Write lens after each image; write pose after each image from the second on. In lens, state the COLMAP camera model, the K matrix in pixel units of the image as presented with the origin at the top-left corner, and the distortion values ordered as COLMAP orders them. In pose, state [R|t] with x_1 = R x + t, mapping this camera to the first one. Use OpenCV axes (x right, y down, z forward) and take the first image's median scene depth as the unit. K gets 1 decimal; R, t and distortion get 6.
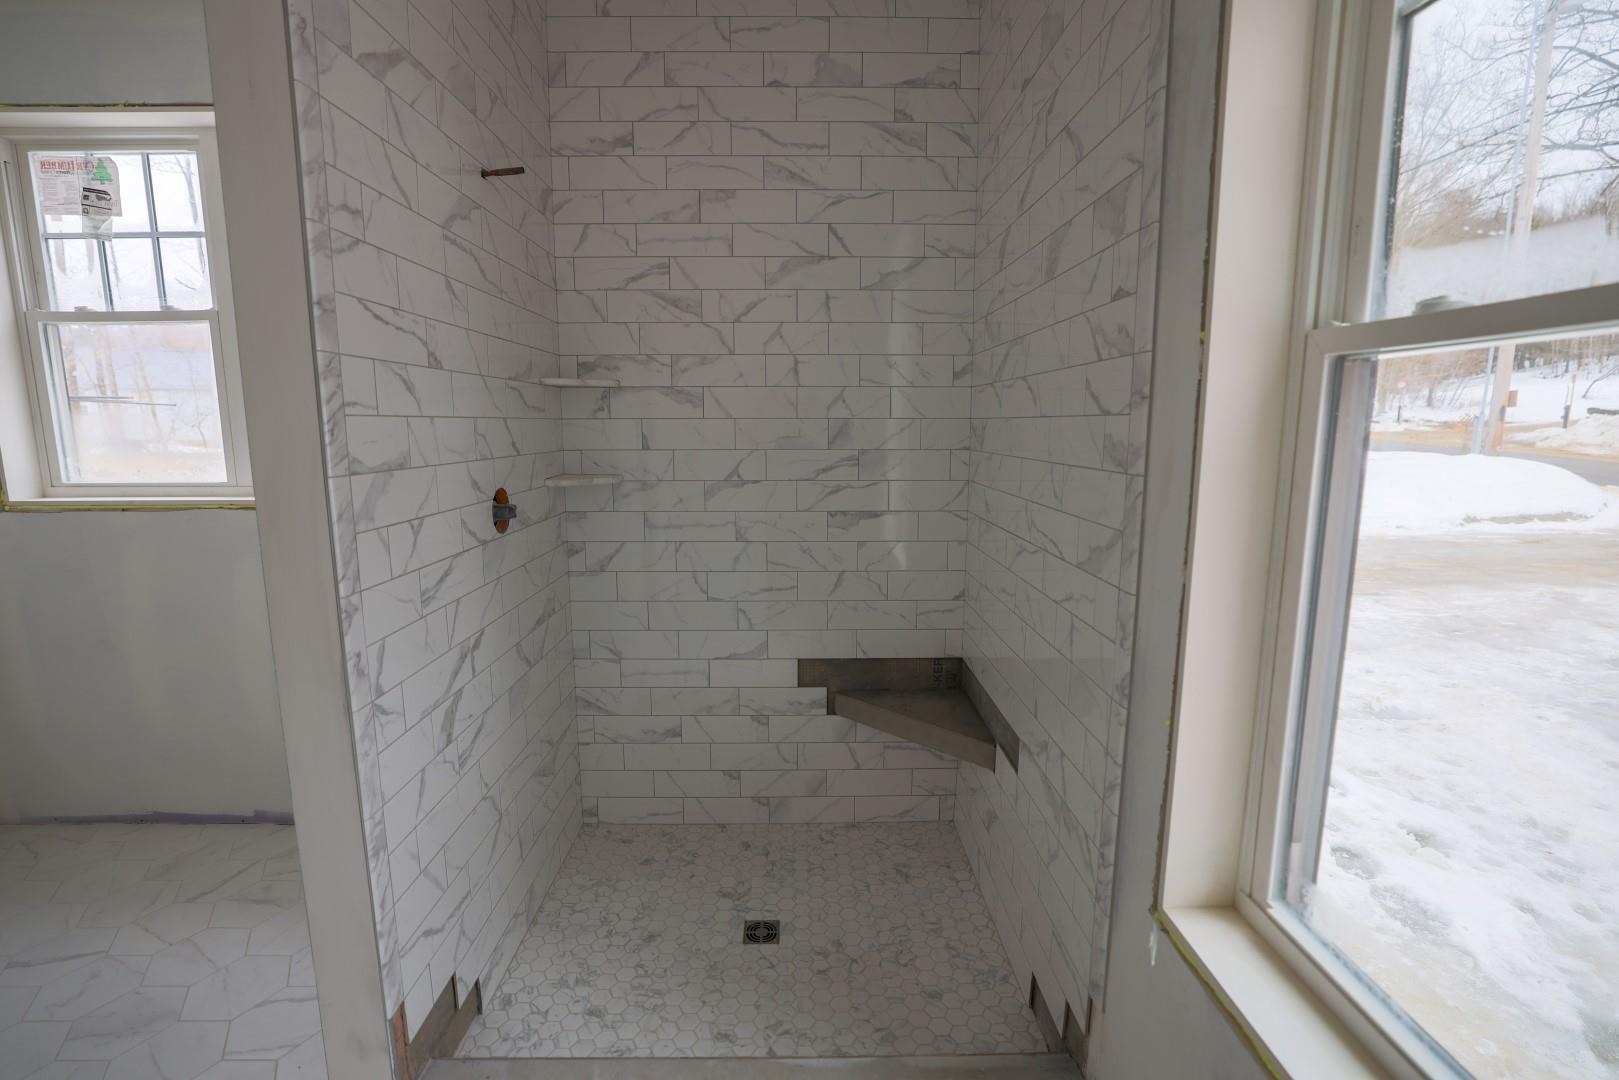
lens RADIAL K [[736.5, 0, 814.6], [0, 736.5, 533.3], [0, 0, 1]] dist [-0.049451, 0.019481]
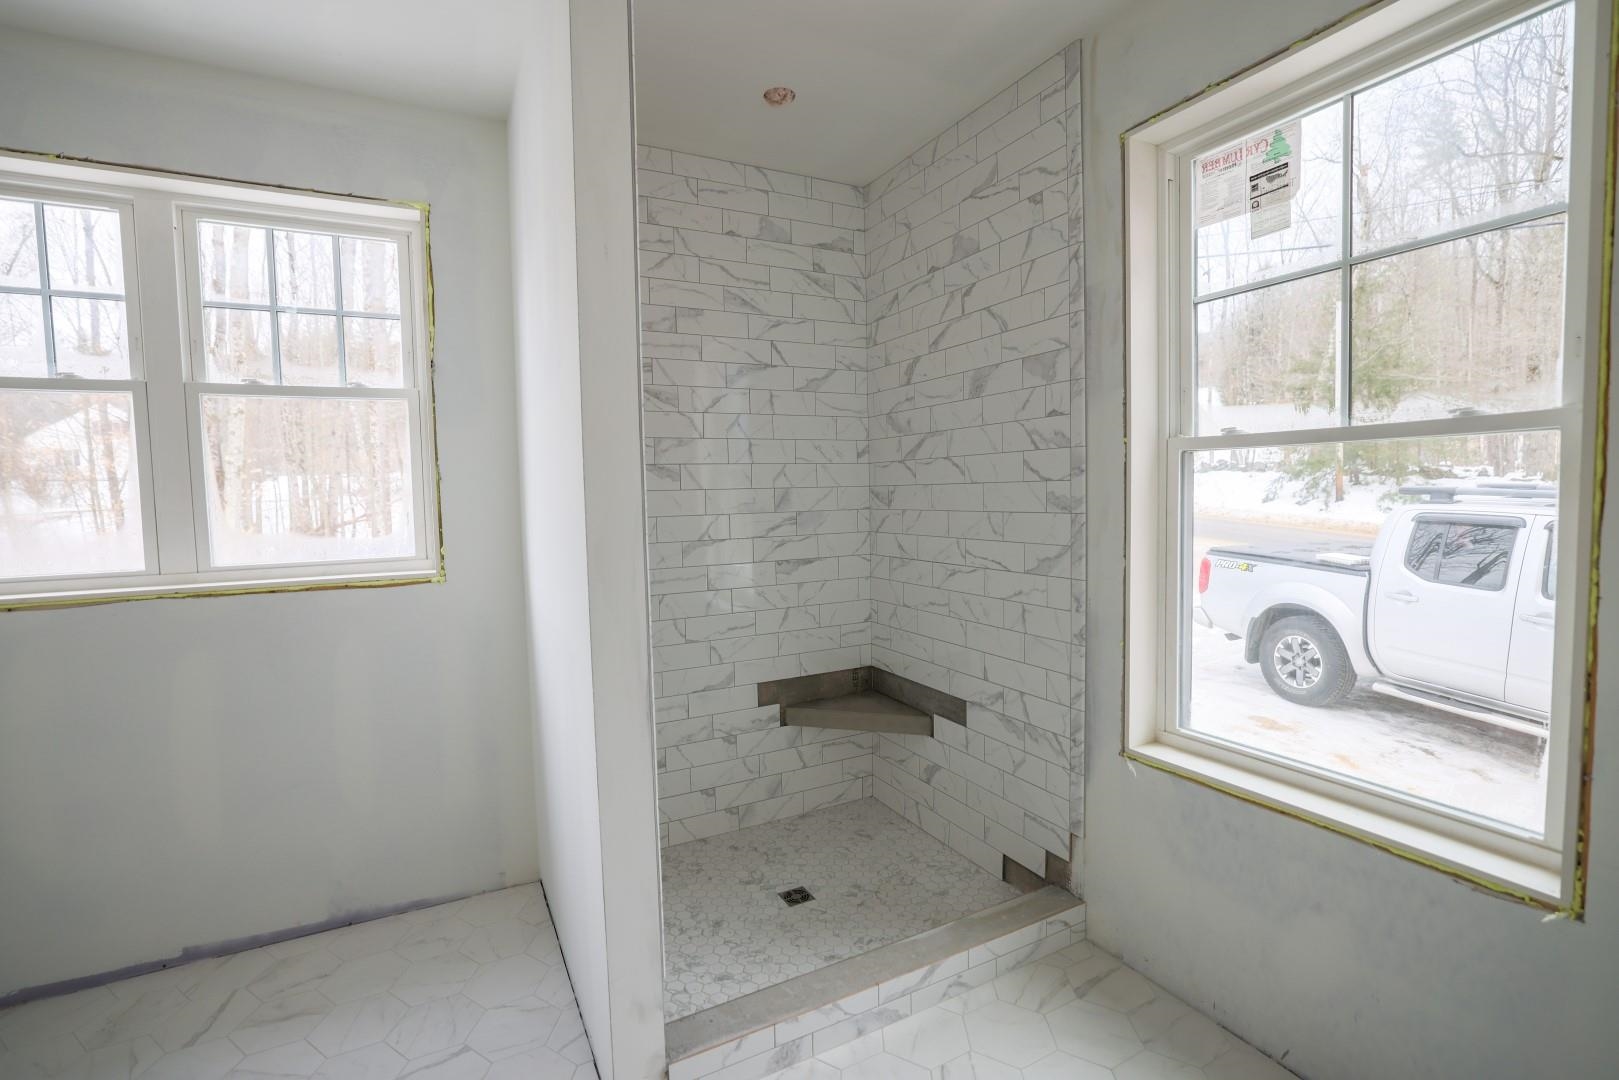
lens RADIAL K [[736.5, 0, 814.6], [0, 736.5, 533.3], [0, 0, 1]] dist [-0.049451, 0.019481]
pose [[0.891956, -0.046289, 0.449747, -0.511490], [0.089183, 0.993214, -0.074648, 0.024363], [-0.443239, 0.106693, 0.890031, -0.167713]]
